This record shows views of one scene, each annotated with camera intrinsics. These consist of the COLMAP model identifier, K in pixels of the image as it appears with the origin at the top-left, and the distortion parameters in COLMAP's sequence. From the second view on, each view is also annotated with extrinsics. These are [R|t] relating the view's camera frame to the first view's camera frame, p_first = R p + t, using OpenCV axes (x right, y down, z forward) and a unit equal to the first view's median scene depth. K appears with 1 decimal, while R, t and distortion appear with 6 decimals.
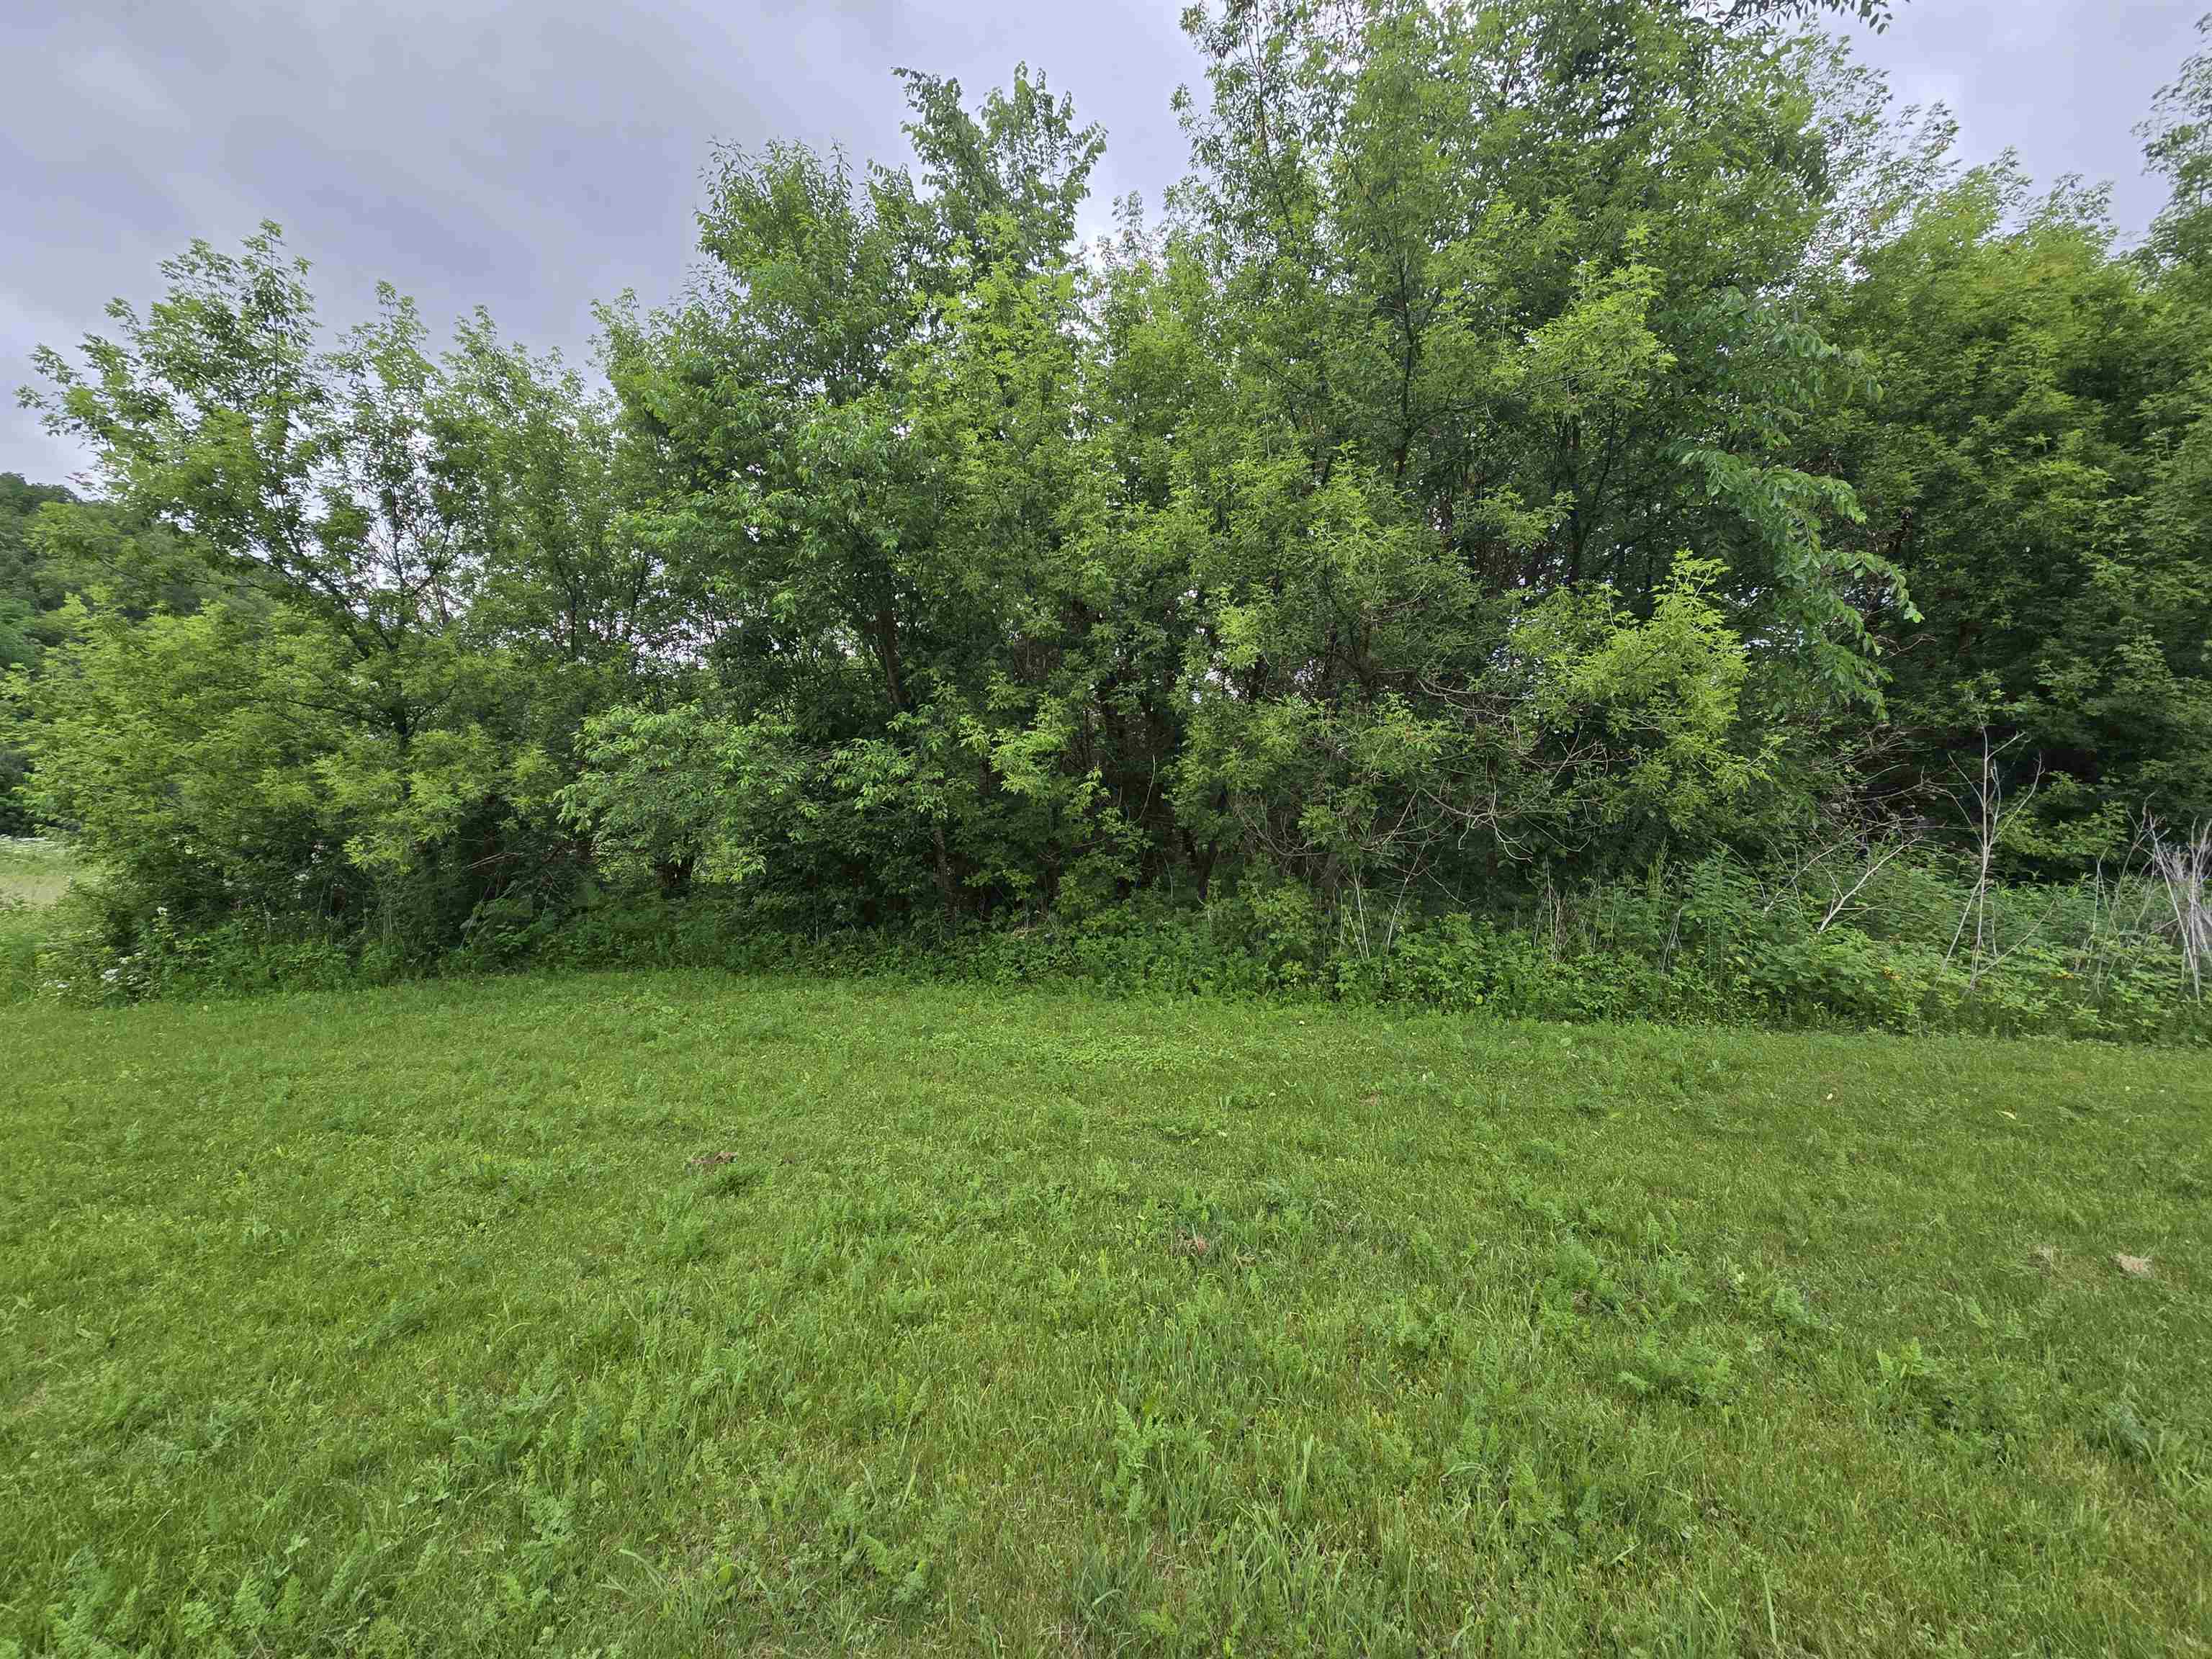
lens RADIAL K [[886.9, 0, 1109.4], [0, 886.9, 821.0], [0, 0, 1]] dist [0.001134, 0.000213]
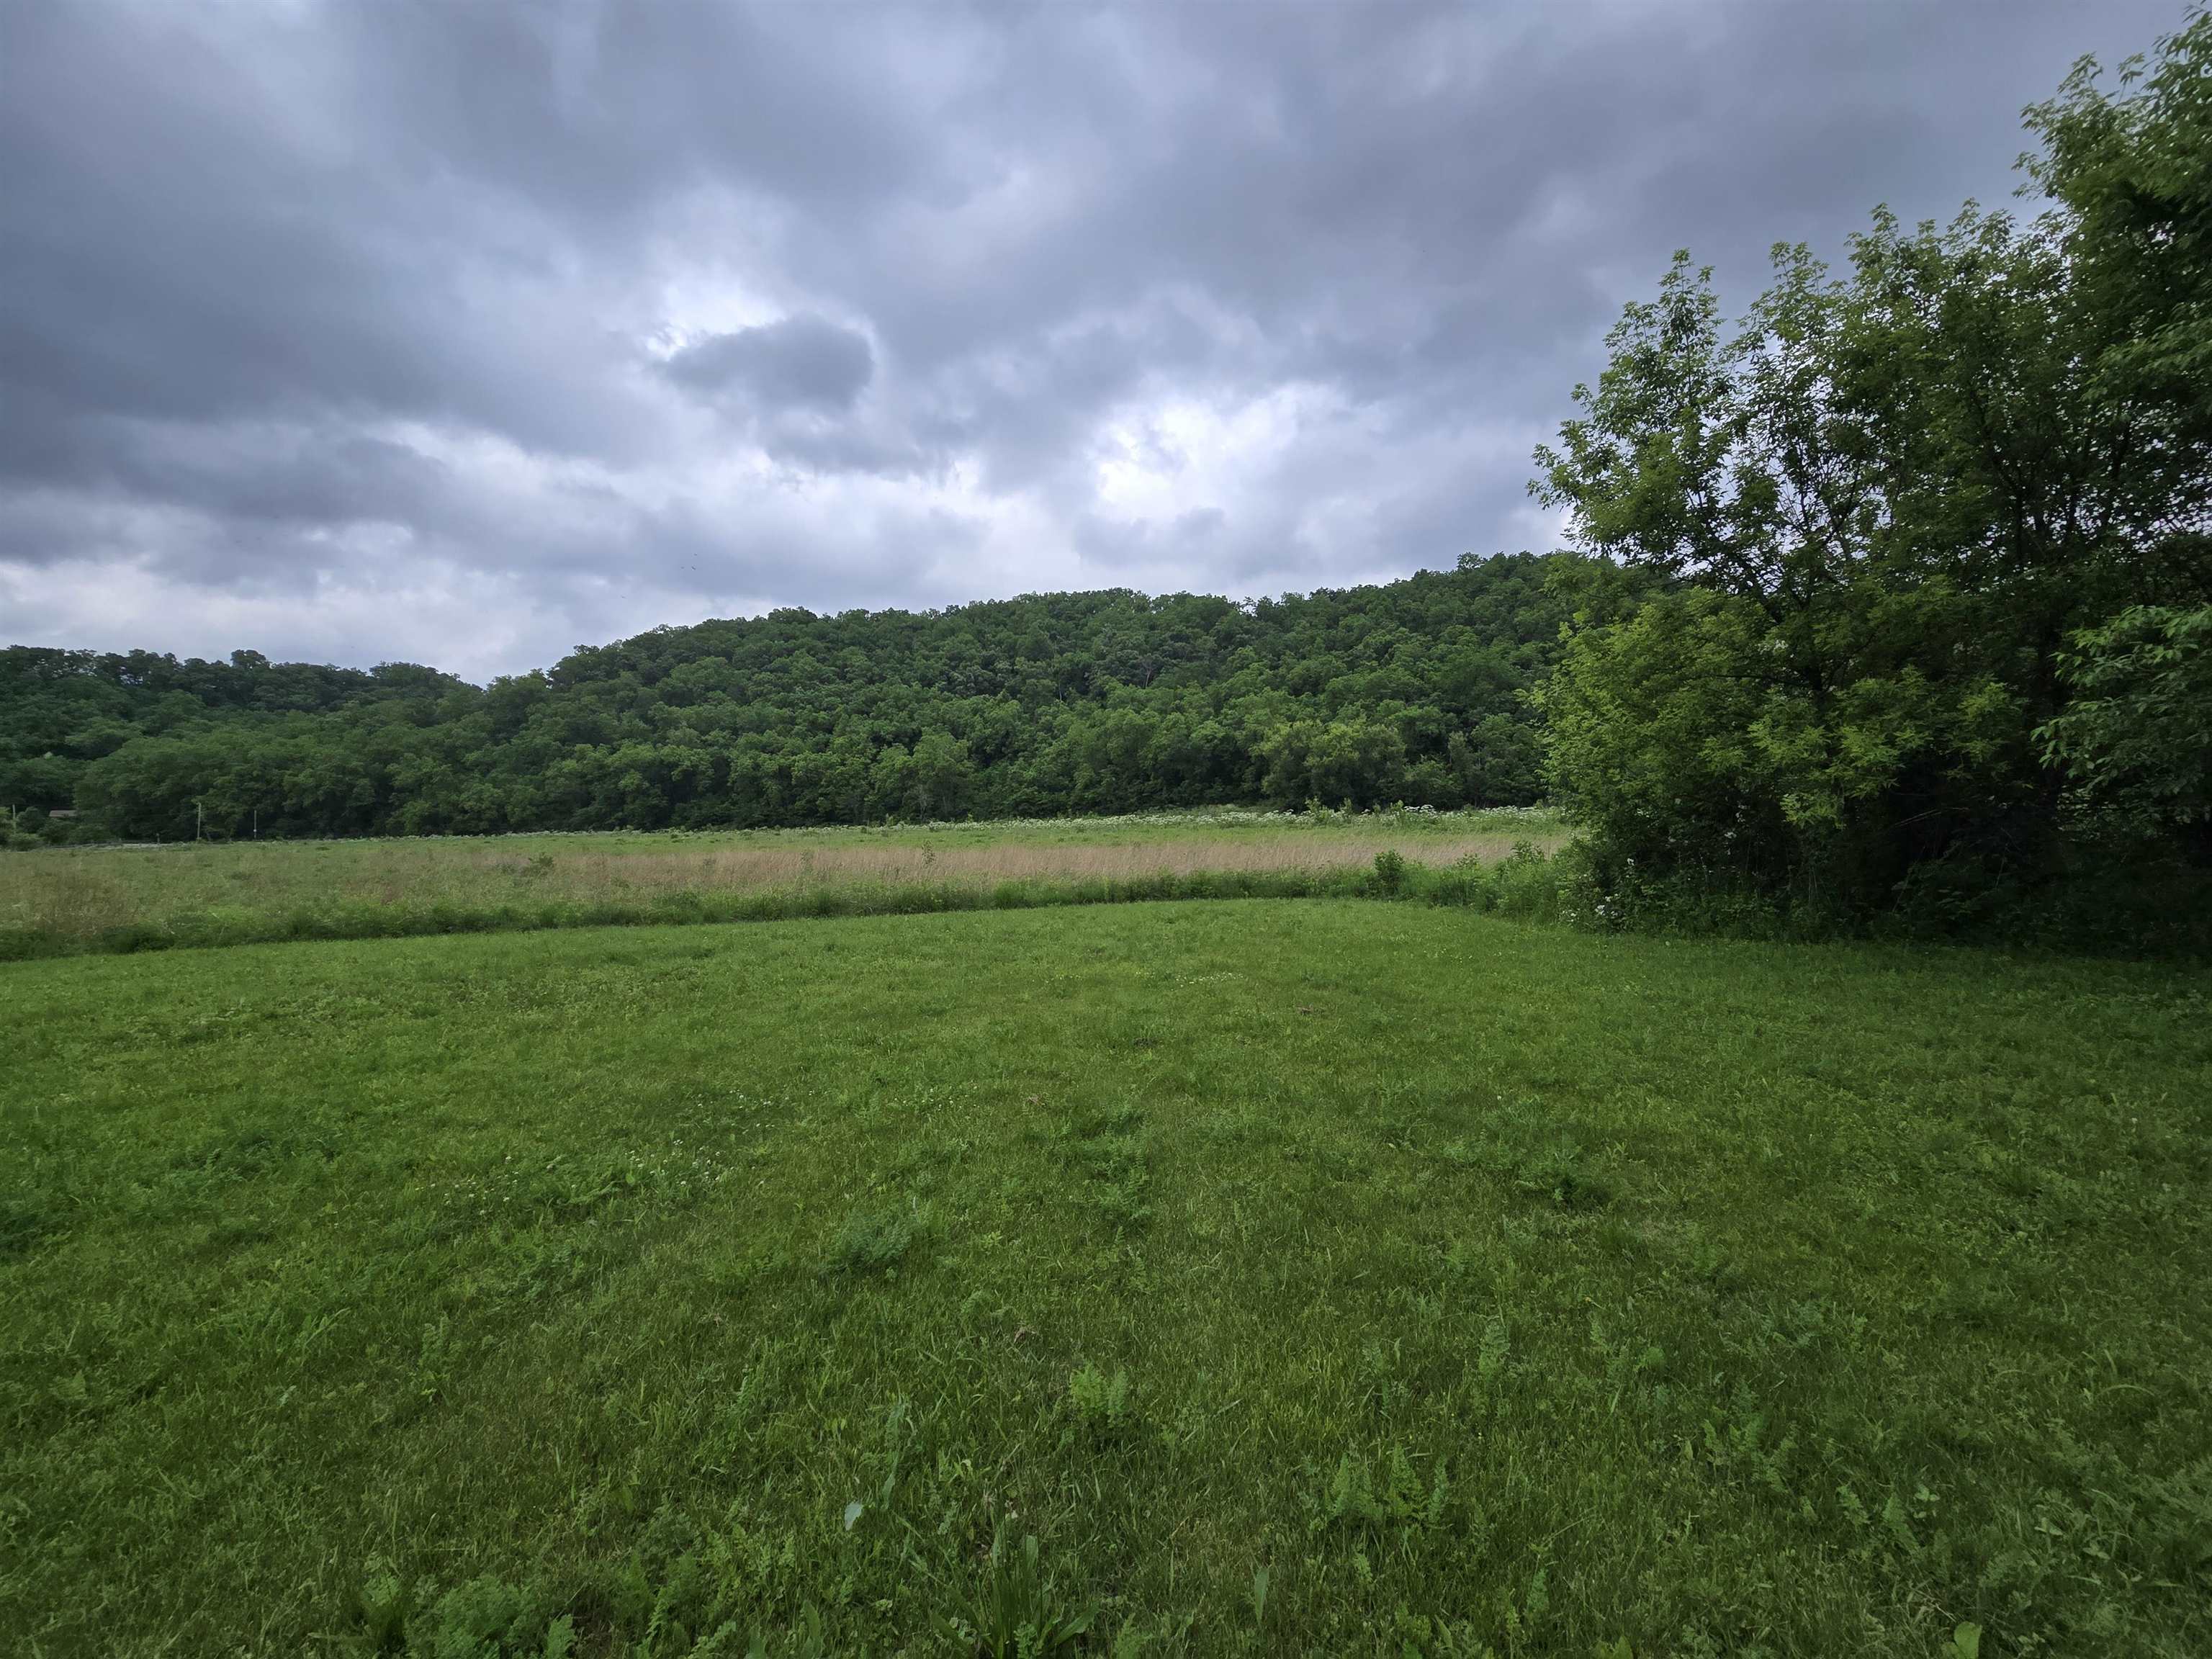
lens RADIAL K [[870.7, 0, 1106.0], [0, 870.7, 829.5], [0, 0, 1]] dist [0.000624, 0.000032]
pose [[0.299689, -0.005143, -0.954023, -0.085677], [0.052042, 0.998585, 0.010965, 0.003572], [0.952616, -0.052935, 0.299532, -0.042906]]
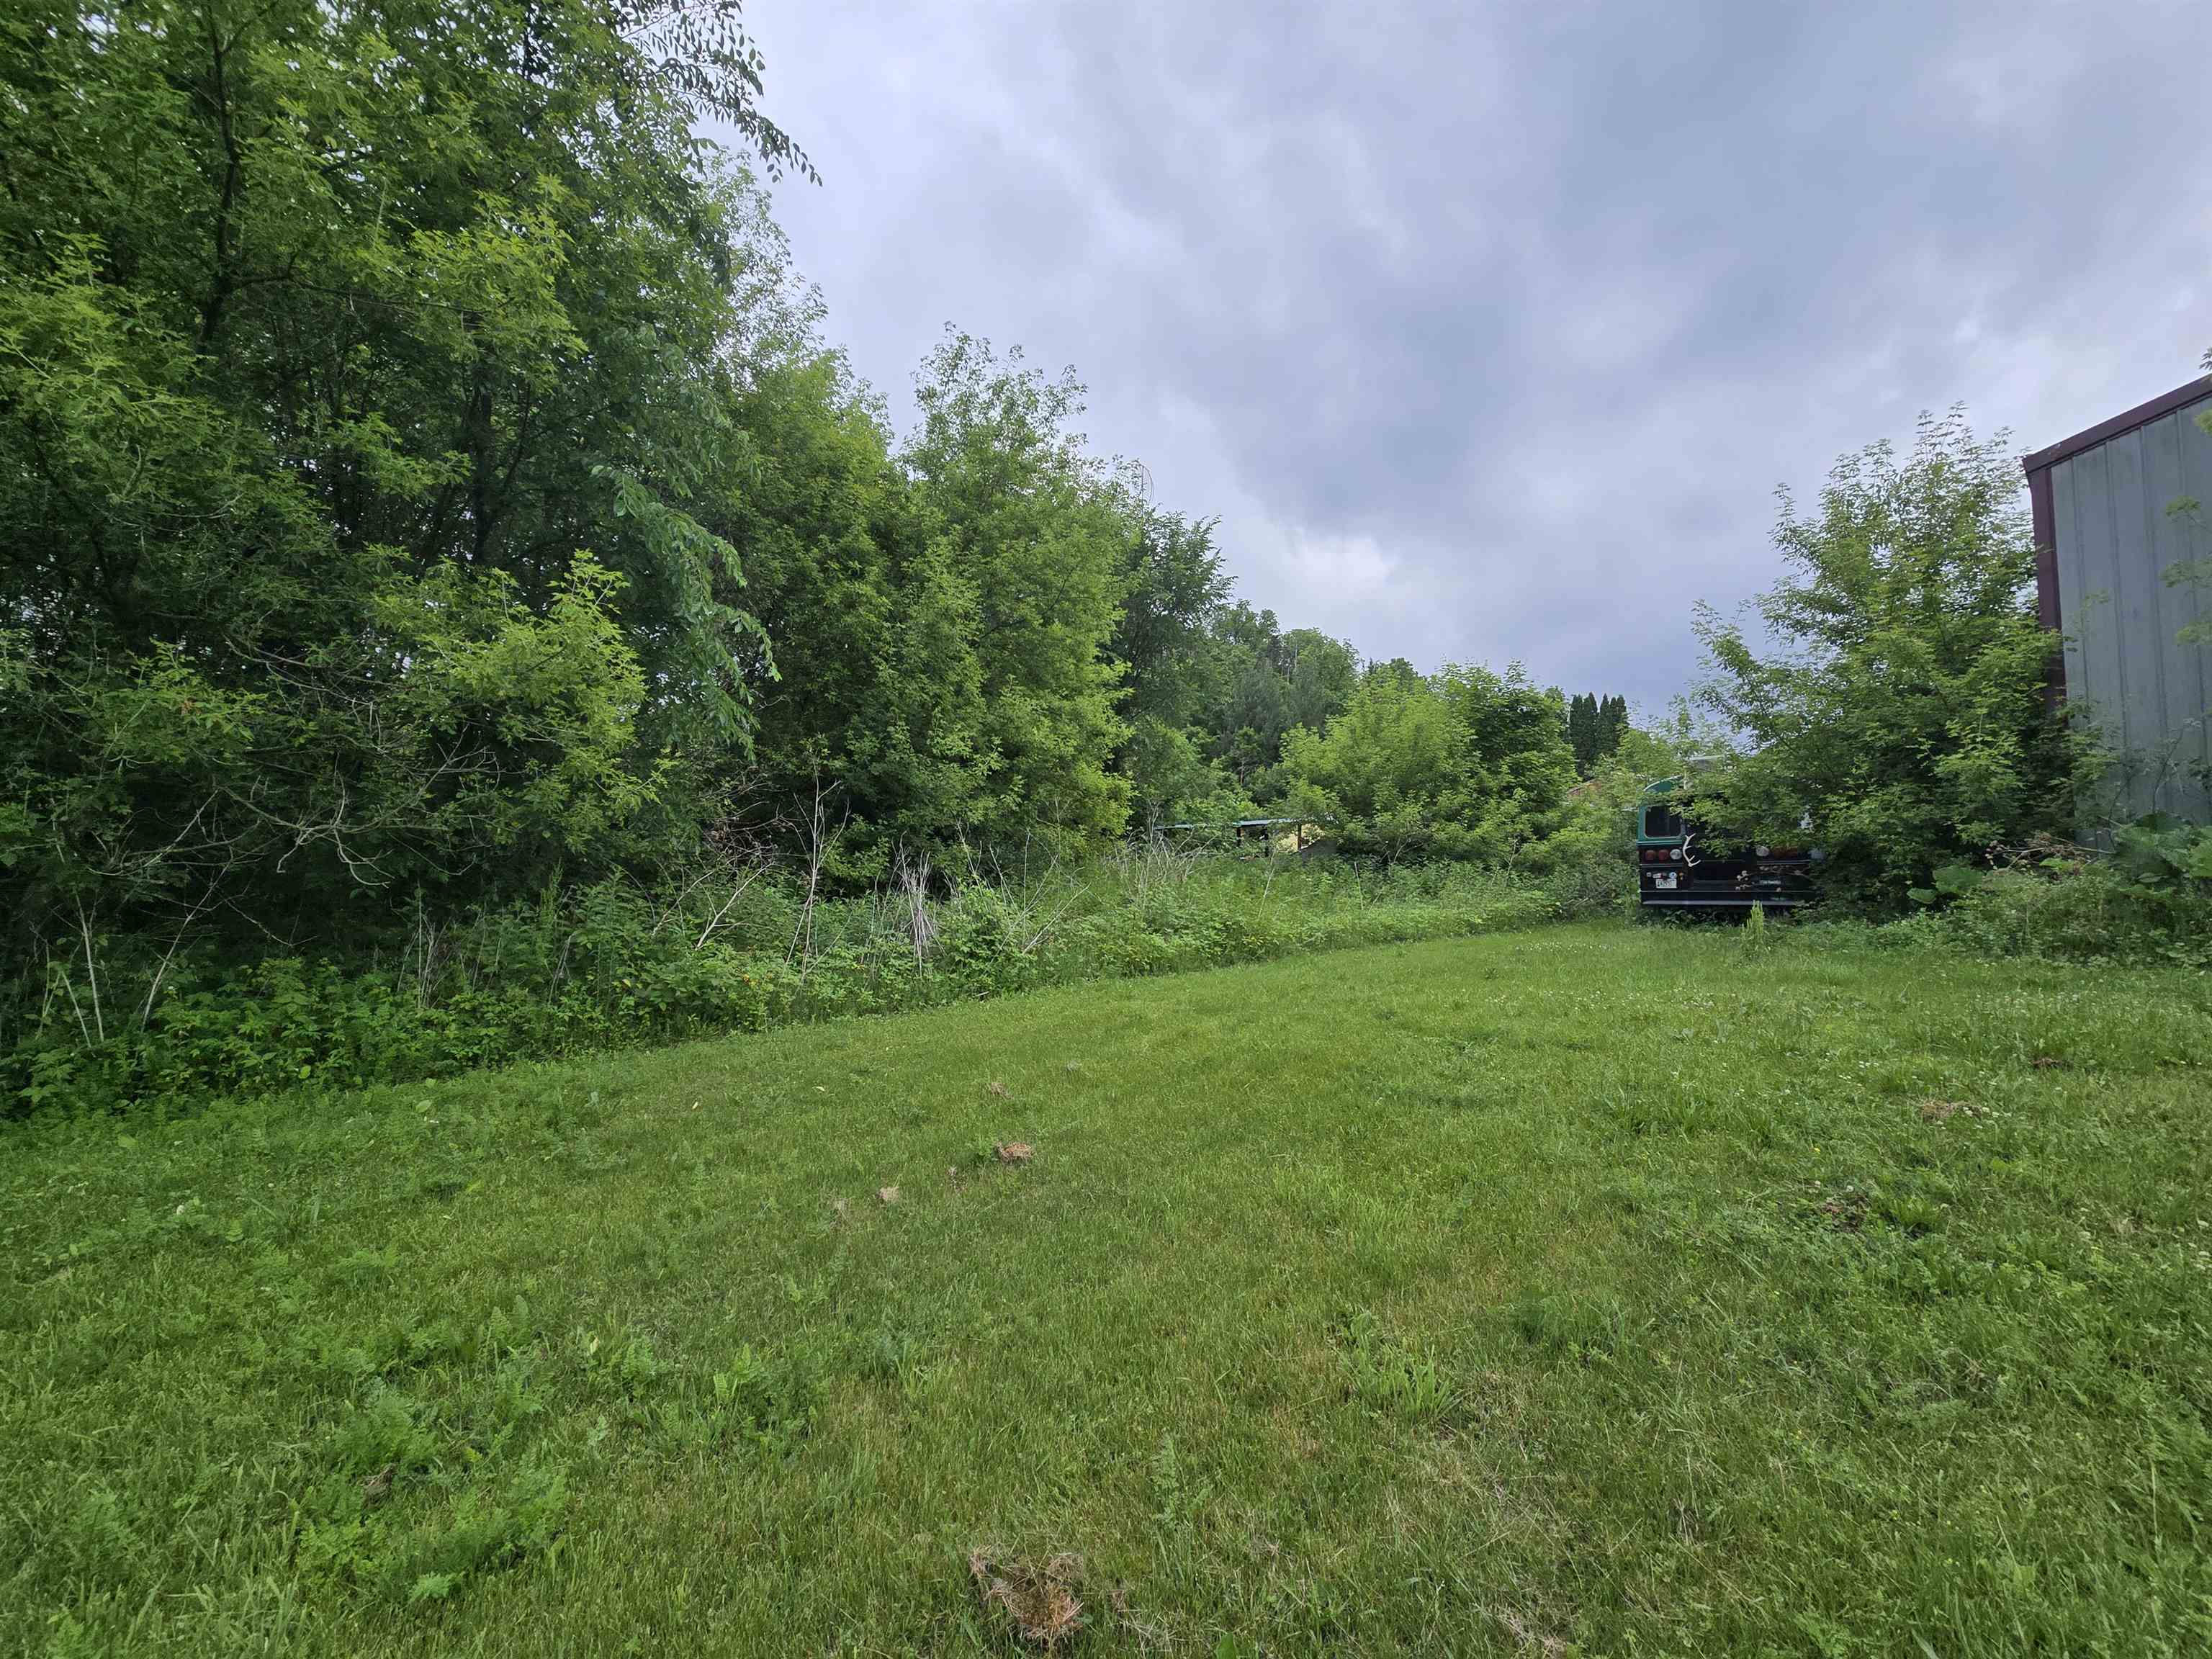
lens RADIAL K [[870.7, 0, 1106.0], [0, 870.7, 829.5], [0, 0, 1]] dist [0.000624, 0.000032]
pose [[0.451510, 0.043337, 0.891213, 0.075550], [-0.025351, 0.999040, -0.035737, 0.005577], [-0.891906, -0.006457, 0.452175, 0.078121]]
